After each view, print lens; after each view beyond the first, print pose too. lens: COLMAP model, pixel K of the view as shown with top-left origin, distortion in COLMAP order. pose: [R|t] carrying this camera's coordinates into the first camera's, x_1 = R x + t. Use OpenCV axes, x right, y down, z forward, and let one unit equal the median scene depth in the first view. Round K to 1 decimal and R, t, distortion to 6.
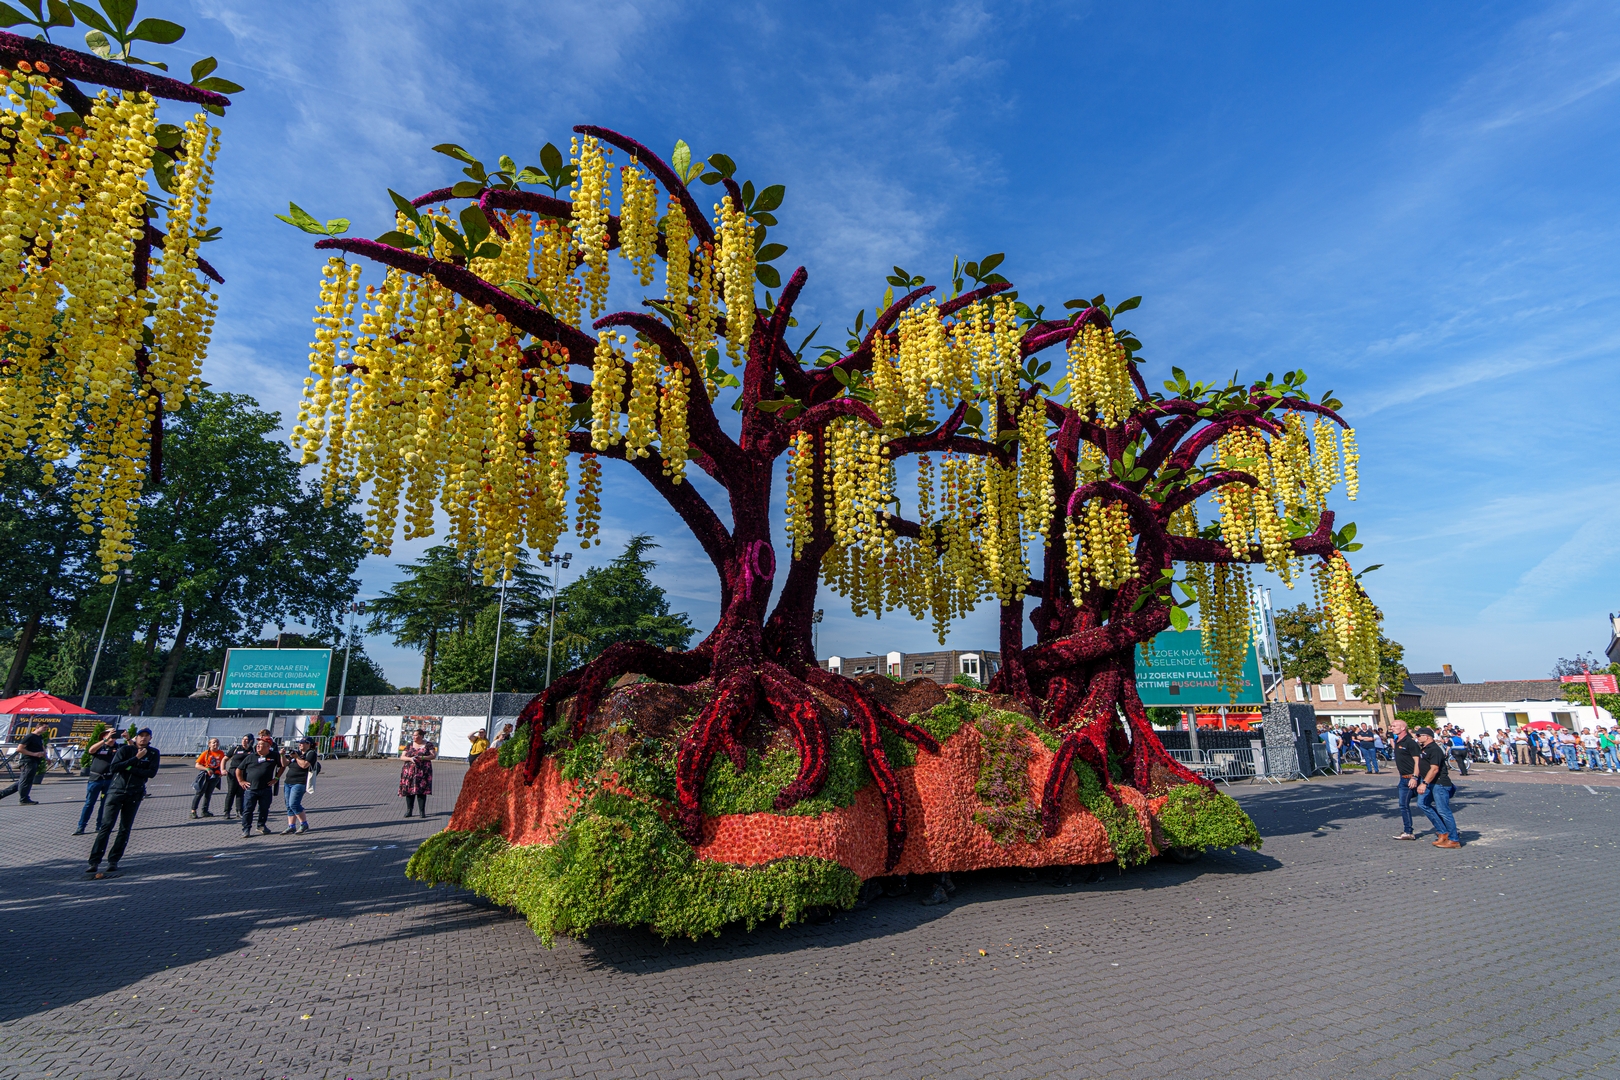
lens RADIAL K [[720.5, 0, 810.0], [0, 720.5, 540.0], [0, 0, 1]] dist [-0.002873, 0.000451]
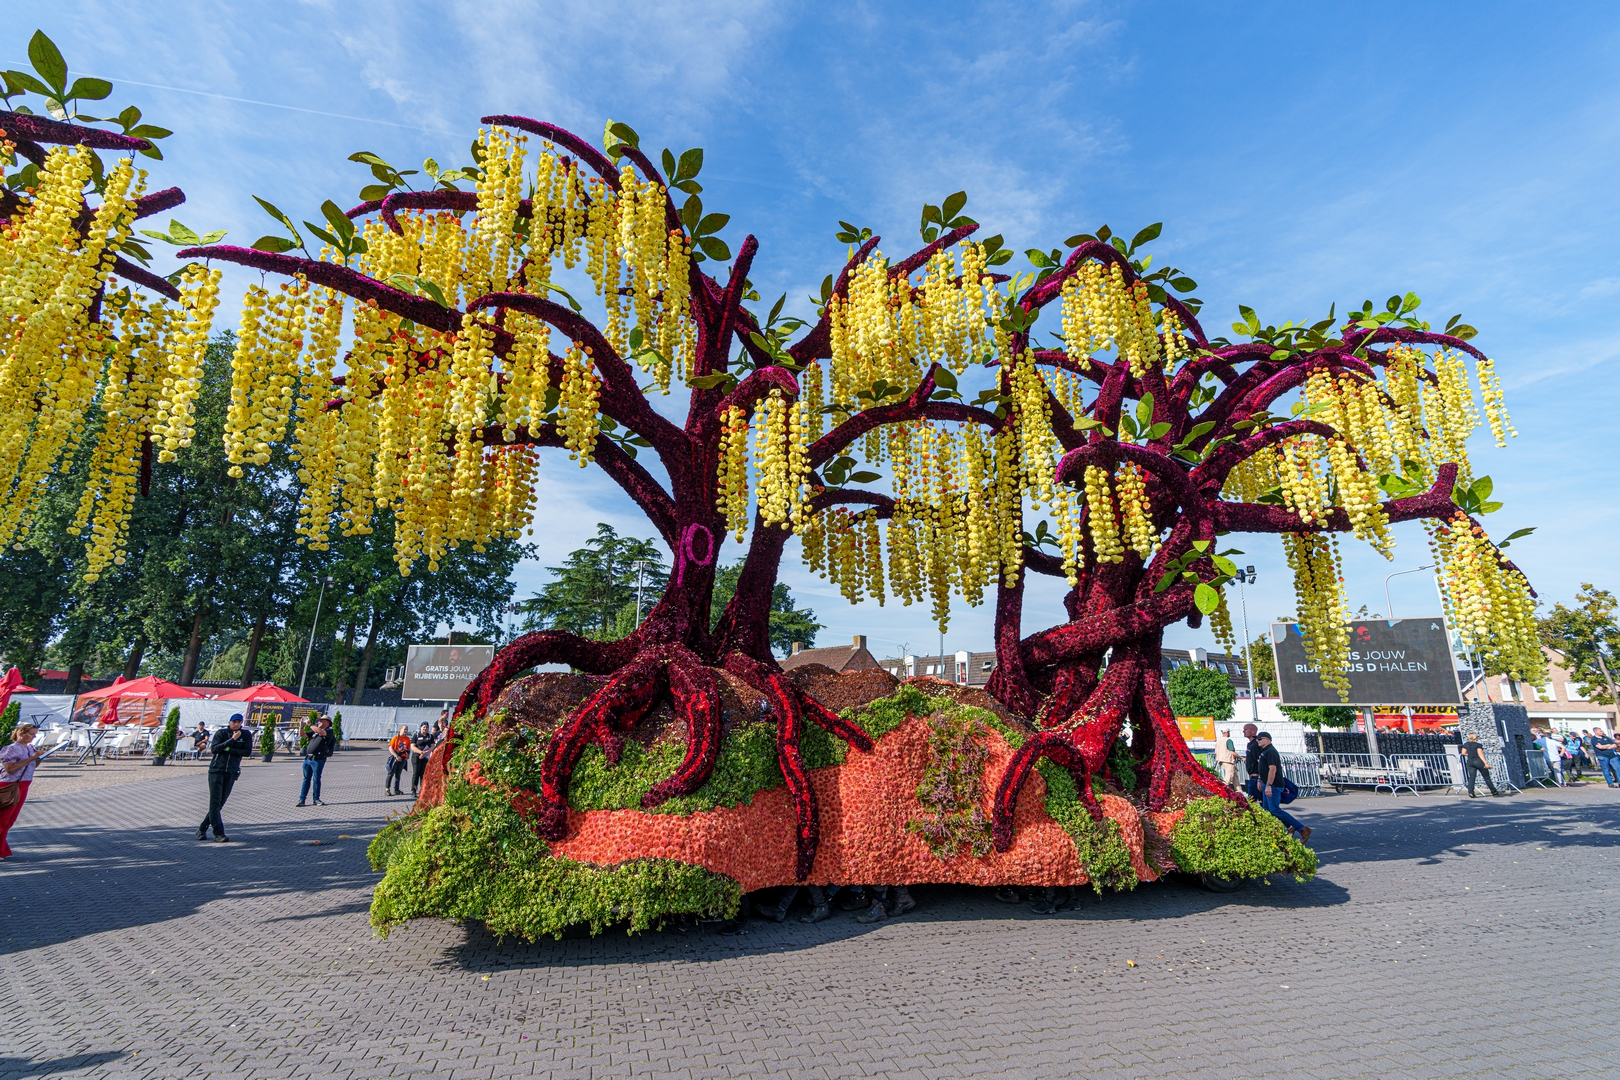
lens RADIAL K [[706.2, 0, 878.4], [0, 706.2, 538.9], [0, 0, 1]] dist [-0.002790, 0.000655]
pose [[0.985071, -0.029553, -0.169594, 0.106692], [0.029489, 0.999561, -0.002899, 0.009024], [0.169605, -0.002146, 0.985510, 0.036236]]
